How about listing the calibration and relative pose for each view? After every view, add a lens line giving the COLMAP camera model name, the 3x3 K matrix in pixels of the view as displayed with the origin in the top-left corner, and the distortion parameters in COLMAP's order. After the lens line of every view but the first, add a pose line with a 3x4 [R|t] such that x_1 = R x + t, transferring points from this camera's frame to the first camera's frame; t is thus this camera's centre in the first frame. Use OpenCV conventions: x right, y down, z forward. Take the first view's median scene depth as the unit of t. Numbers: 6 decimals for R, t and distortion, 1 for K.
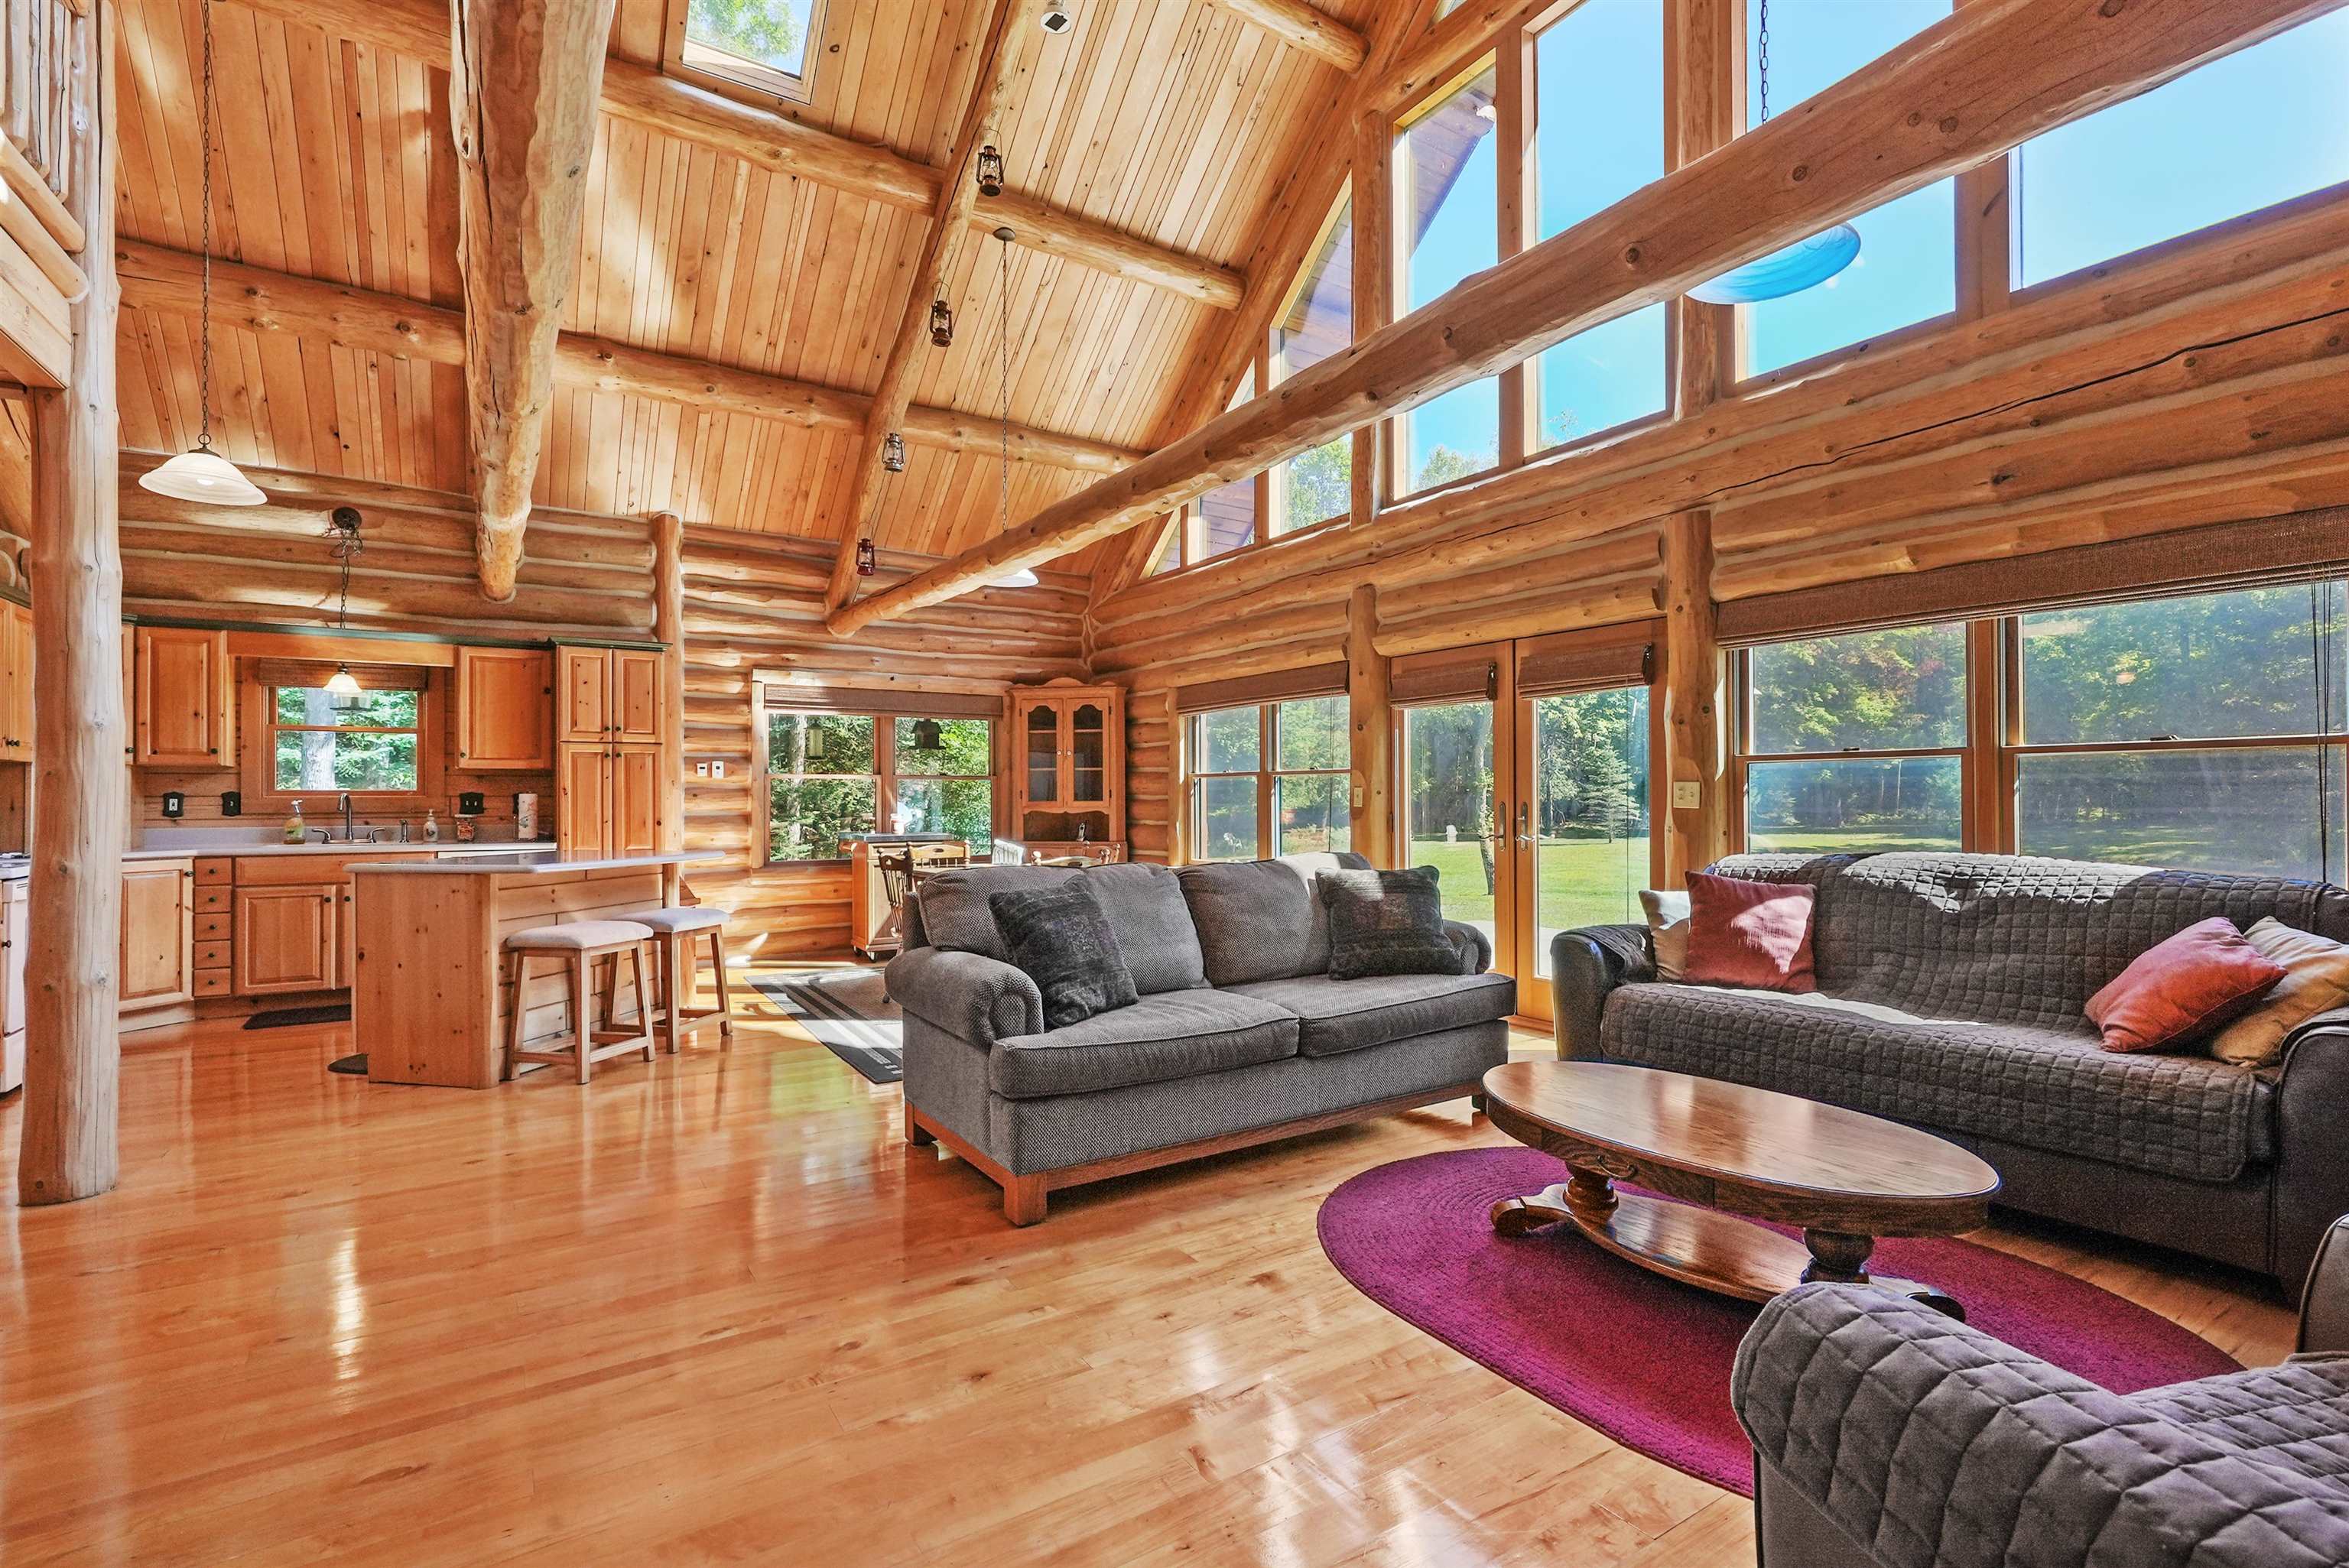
lens RADIAL K [[1065.4, 0, 1170.3], [0, 1065.4, 788.2], [0, 0, 1]] dist [-0.016419, 0.006234]
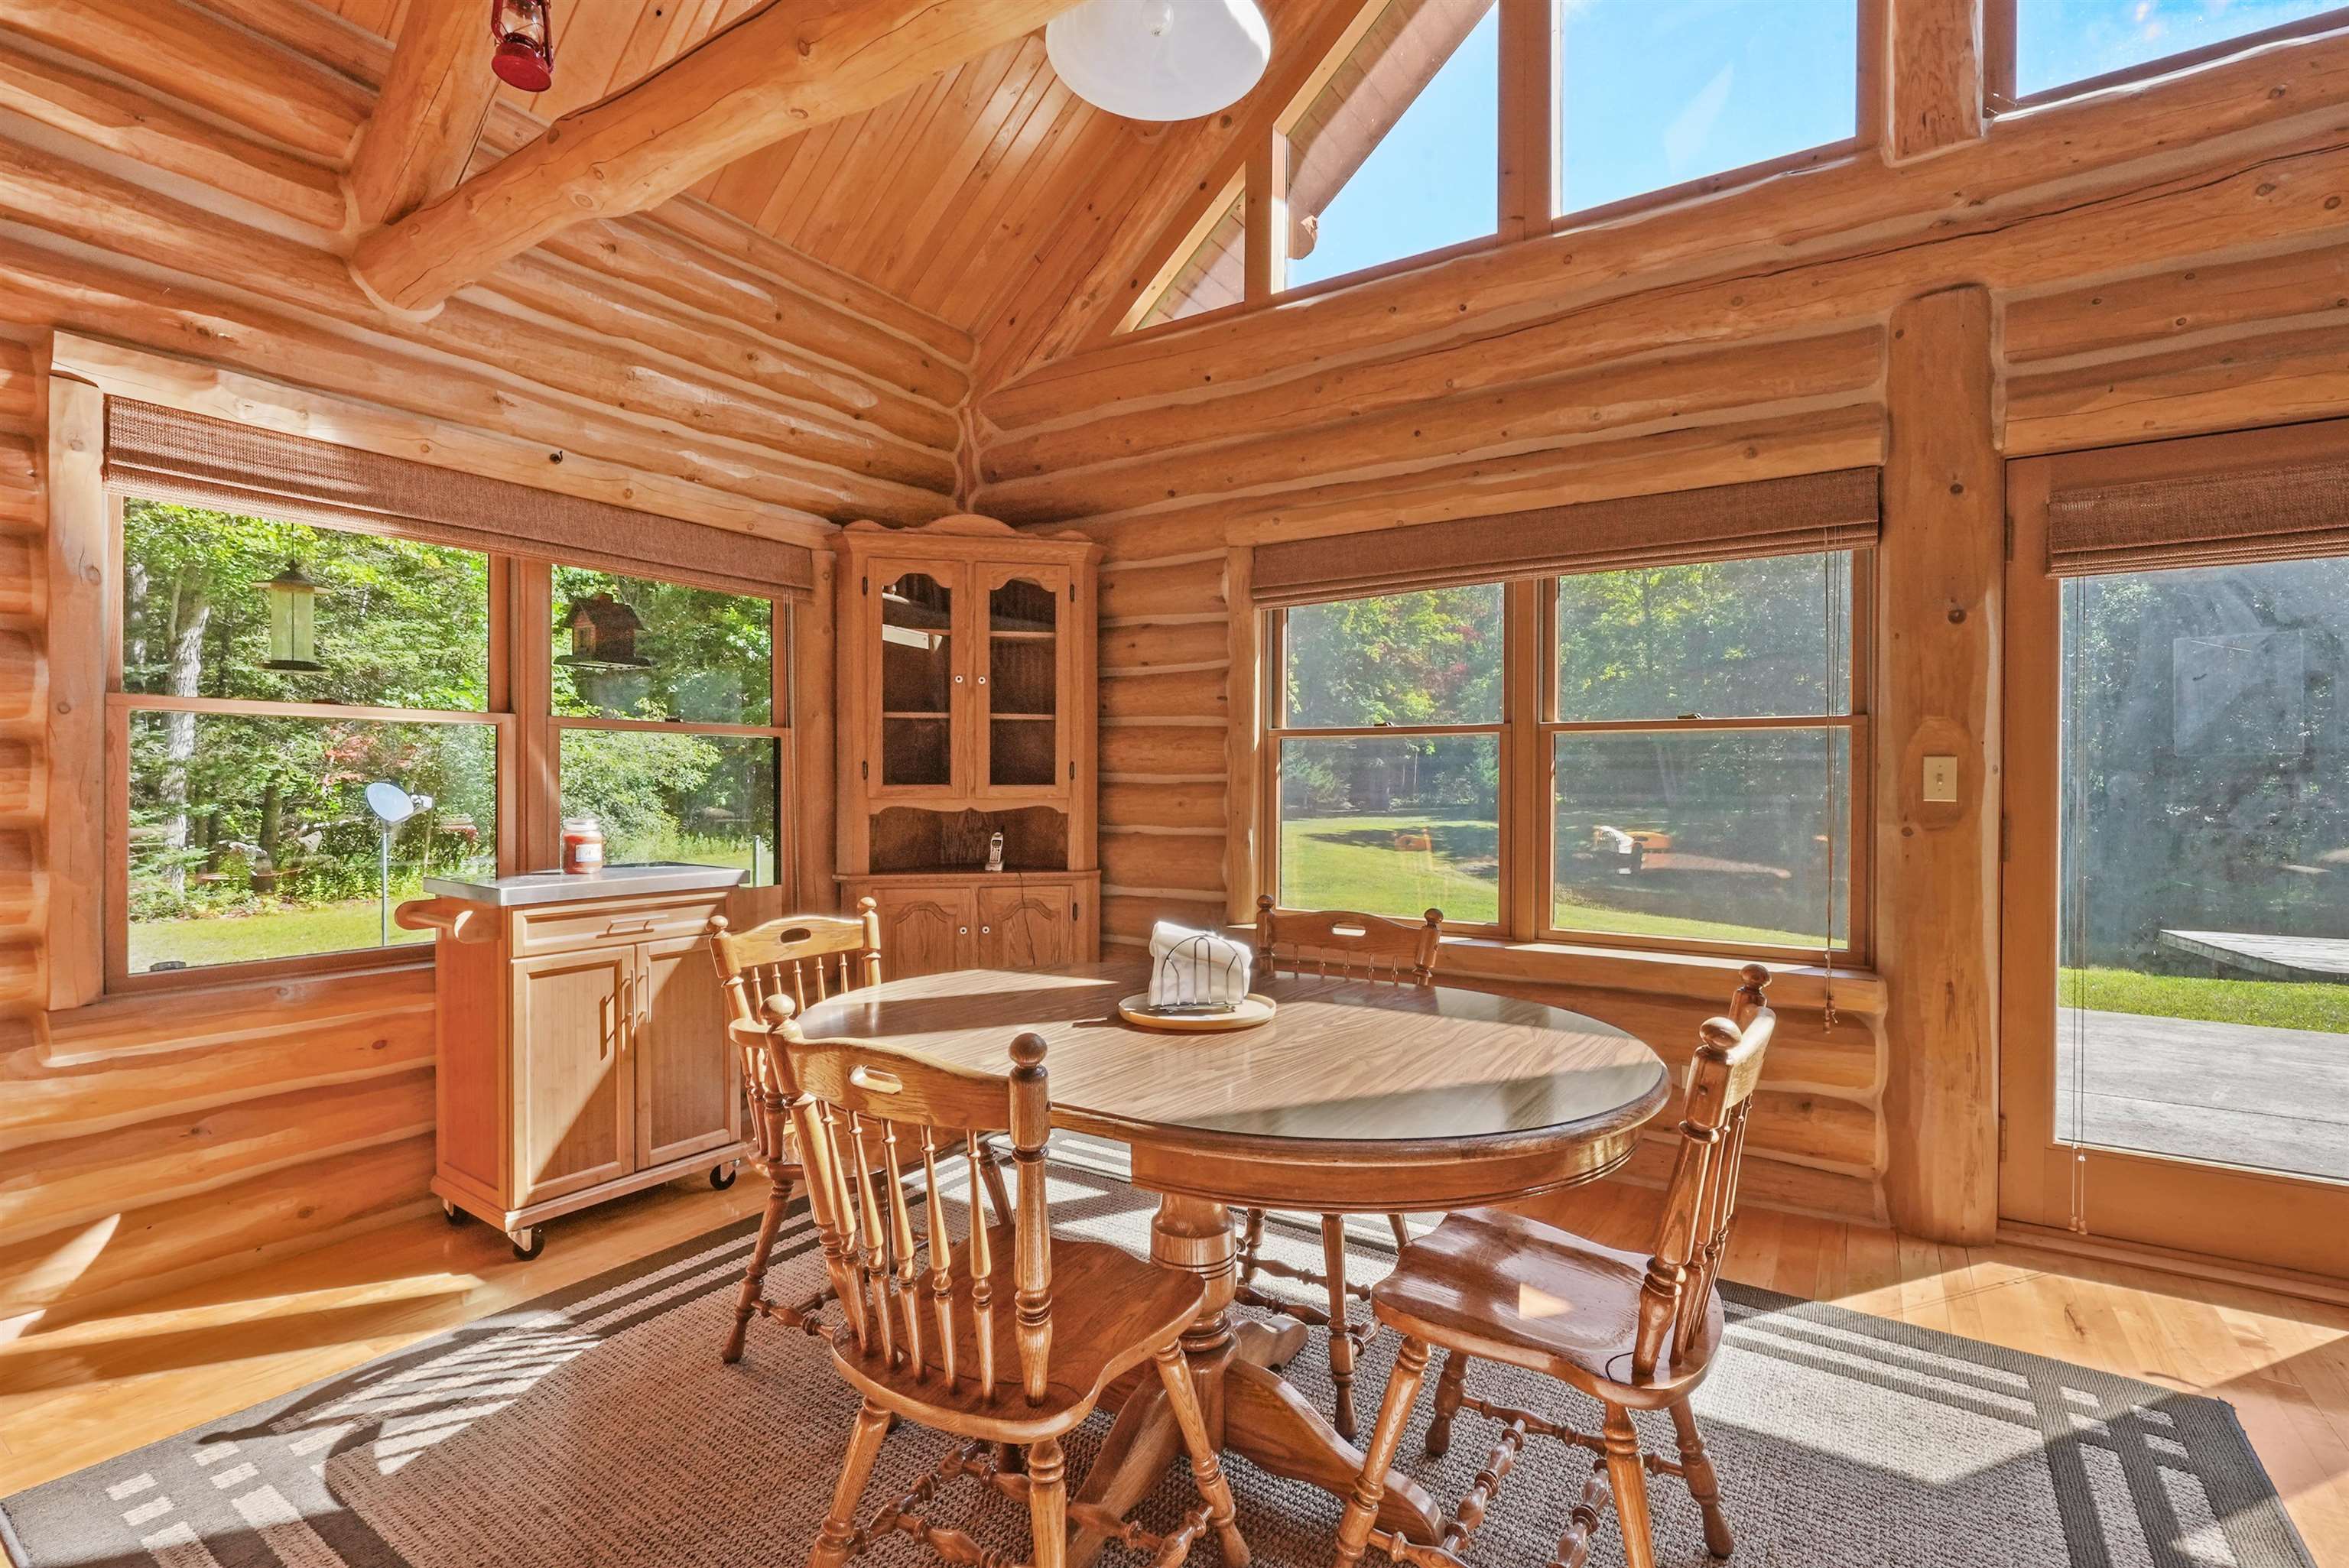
lens RADIAL K [[1065.4, 0, 1170.3], [0, 1065.4, 788.2], [0, 0, 1]] dist [-0.016419, 0.006234]
pose [[0.913262, 0.003181, 0.407361, -0.205679], [-0.009000, 0.999883, 0.012370, 0.006469], [-0.407274, -0.014963, 0.913184, 0.544432]]
